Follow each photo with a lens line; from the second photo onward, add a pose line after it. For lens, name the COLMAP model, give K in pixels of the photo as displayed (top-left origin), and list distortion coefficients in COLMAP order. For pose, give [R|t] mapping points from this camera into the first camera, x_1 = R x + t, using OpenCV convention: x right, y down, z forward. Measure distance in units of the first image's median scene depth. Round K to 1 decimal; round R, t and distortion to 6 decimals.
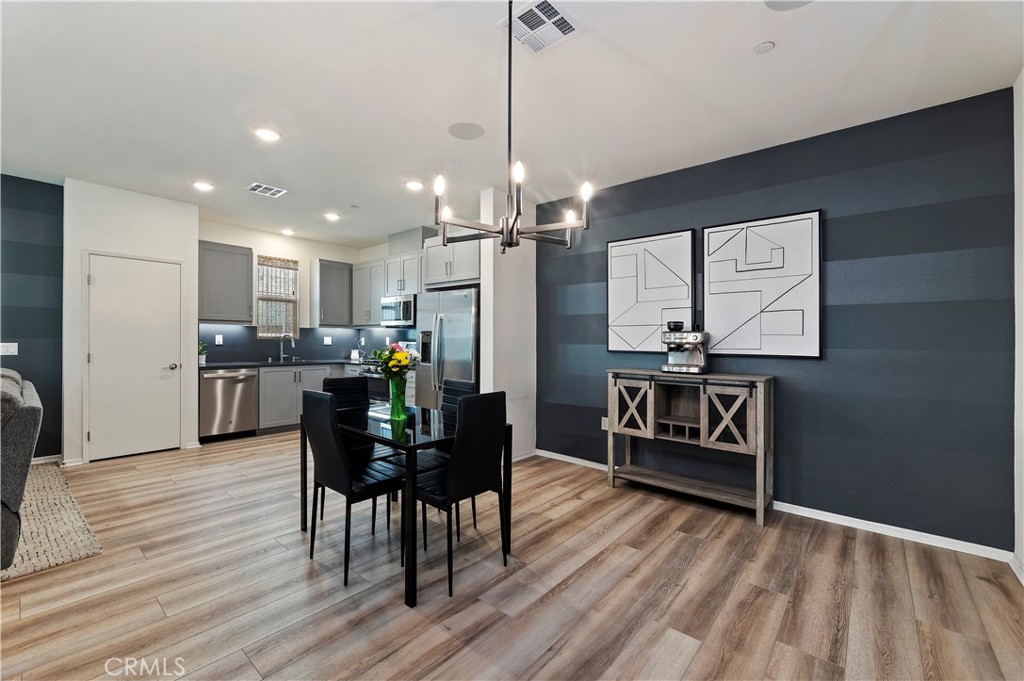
lens RADIAL K [[427.2, 0, 512.0], [0, 427.2, 340.5], [0, 0, 1]] dist [0.001148, -0.000247]
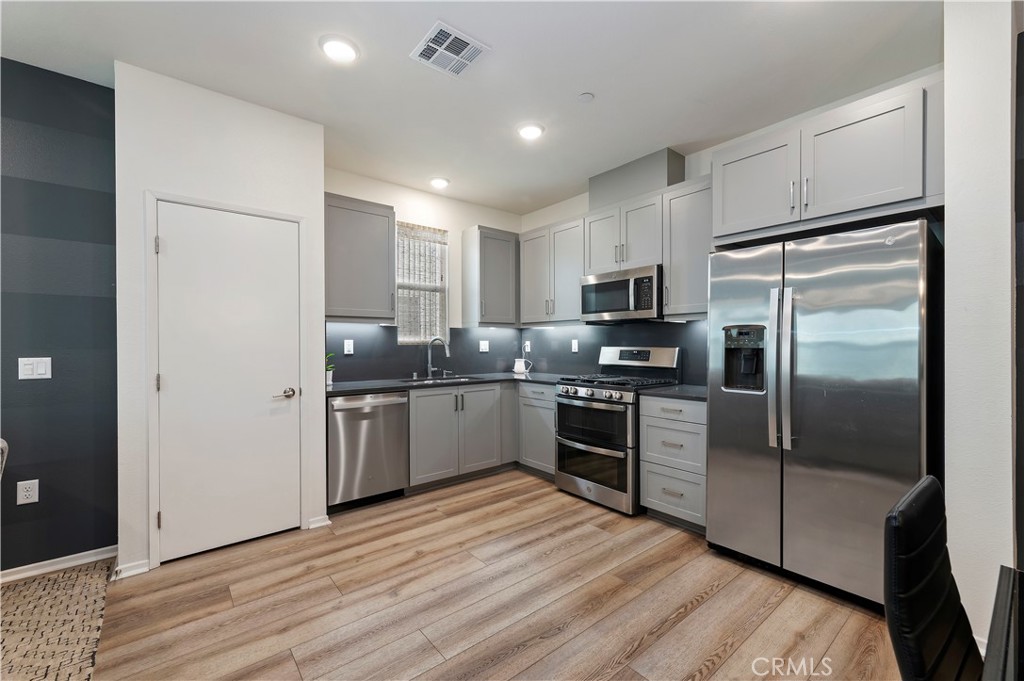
lens RADIAL K [[427.2, 0, 512.0], [0, 427.2, 340.5], [0, 0, 1]] dist [0.001148, -0.000247]
pose [[0.983906, -0.013212, -0.178200, -0.315457], [0.012165, 0.999902, -0.006967, -0.003948], [0.178274, 0.004687, 0.983970, 0.389354]]
